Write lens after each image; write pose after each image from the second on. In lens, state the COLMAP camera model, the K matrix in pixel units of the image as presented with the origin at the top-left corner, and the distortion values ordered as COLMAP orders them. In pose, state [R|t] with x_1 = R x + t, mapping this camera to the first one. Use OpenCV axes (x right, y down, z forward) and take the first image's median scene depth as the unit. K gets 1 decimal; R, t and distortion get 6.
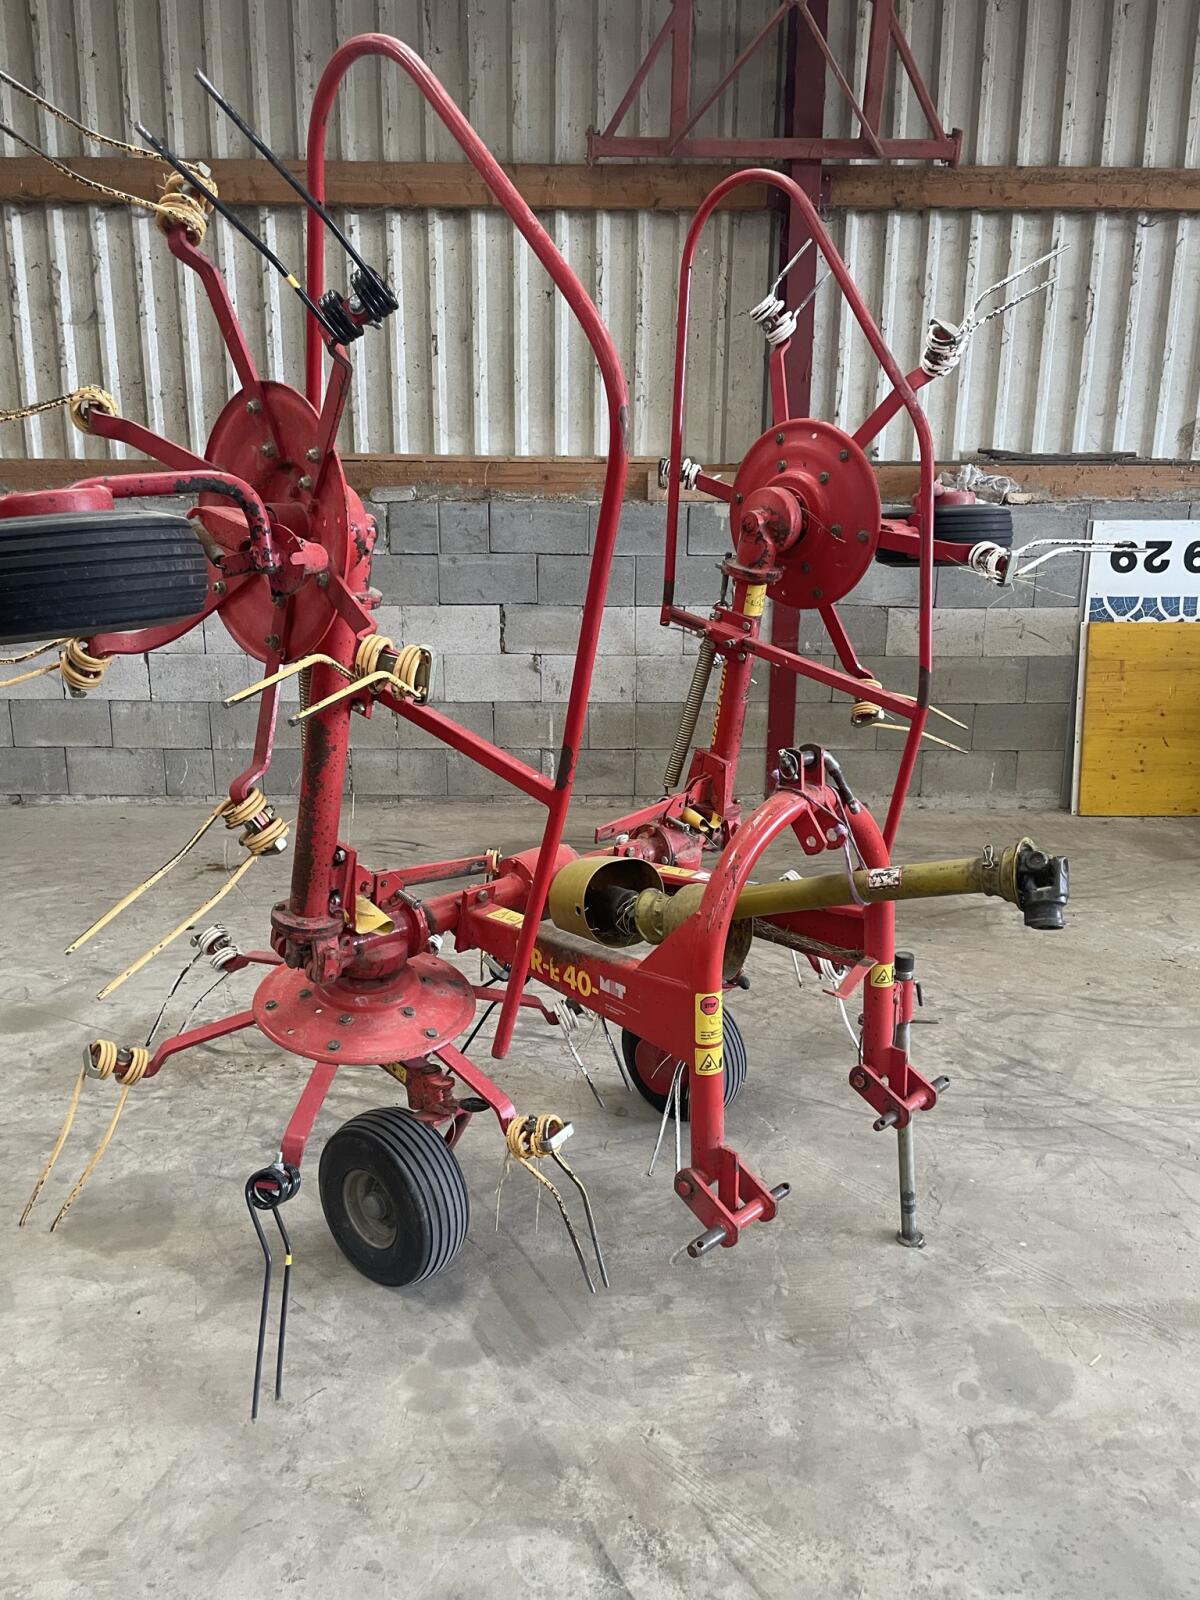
lens RADIAL K [[1218.8, 0, 610.4], [0, 1218.8, 788.6], [0, 0, 1]] dist [0.097089, -0.129117]
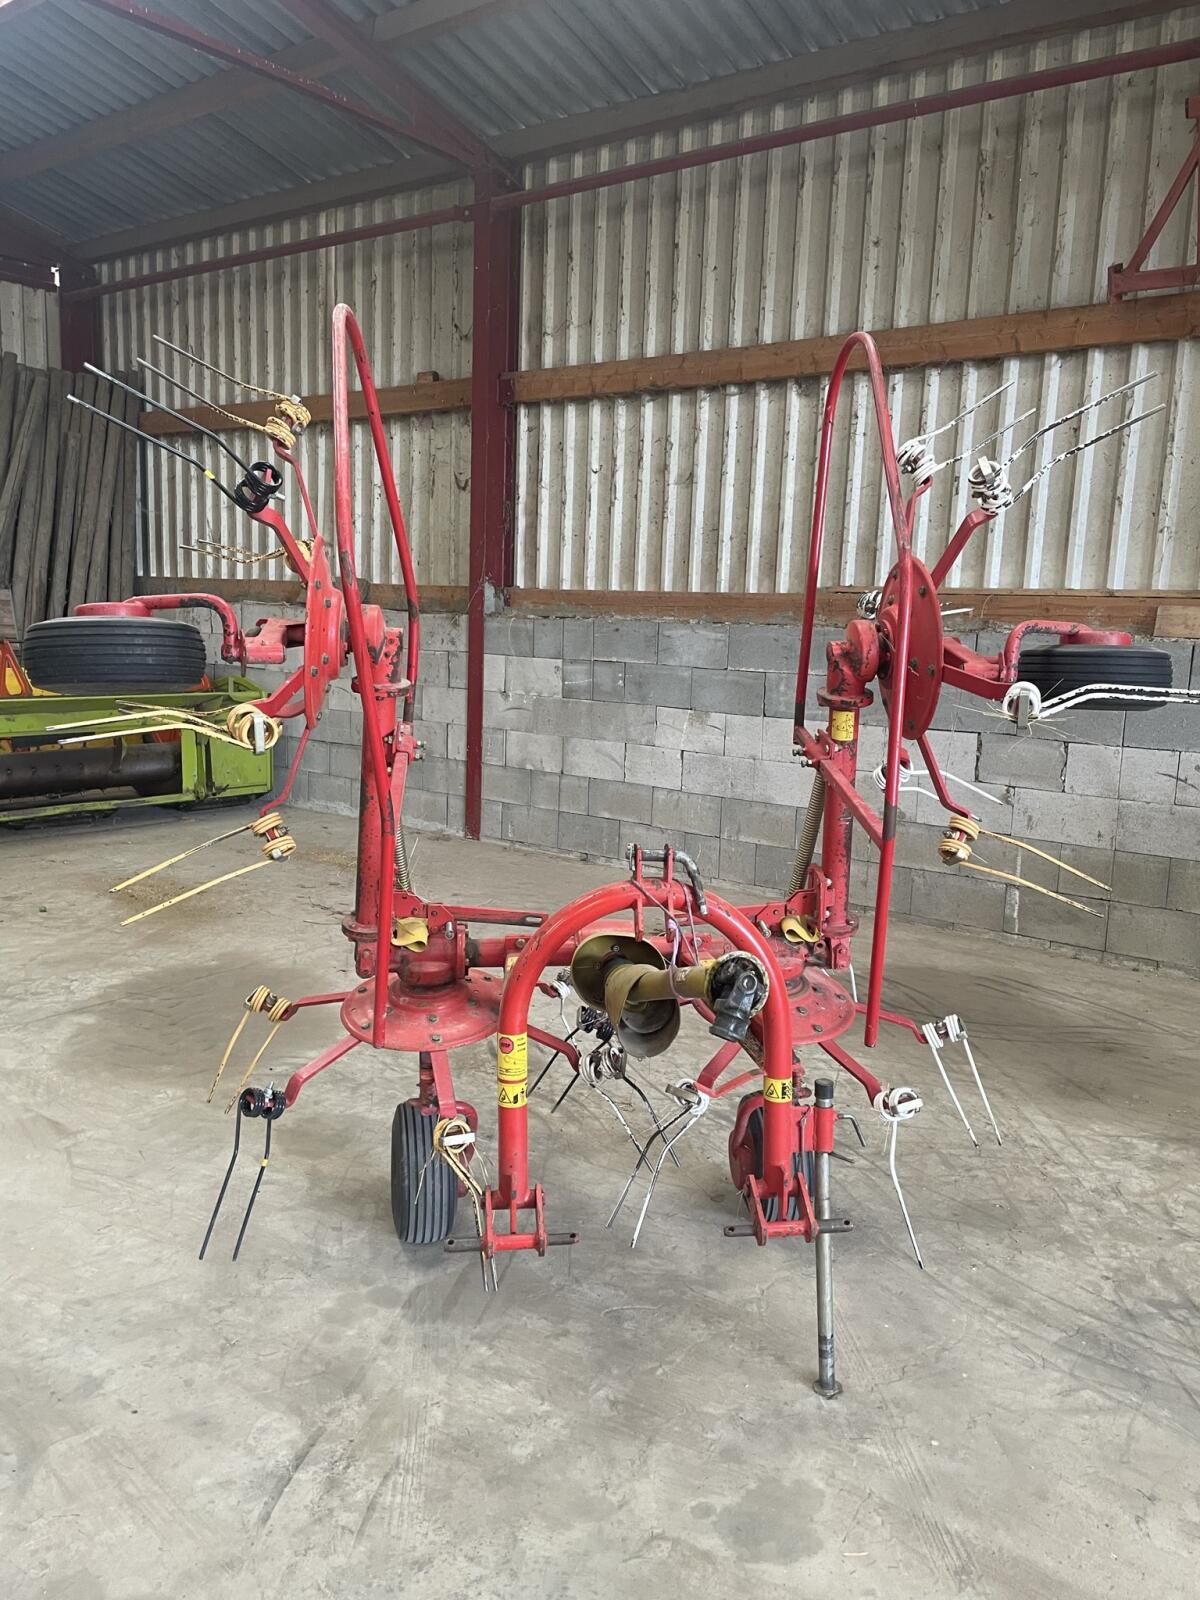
lens RADIAL K [[1218.8, 0, 610.4], [0, 1218.8, 788.6], [0, 0, 1]] dist [0.097089, -0.129117]
pose [[0.787085, 0.110276, -0.606907, 0.305745], [-0.171577, 0.984202, -0.043684, -0.011289], [0.592502, 0.138515, 0.793571, 0.033612]]
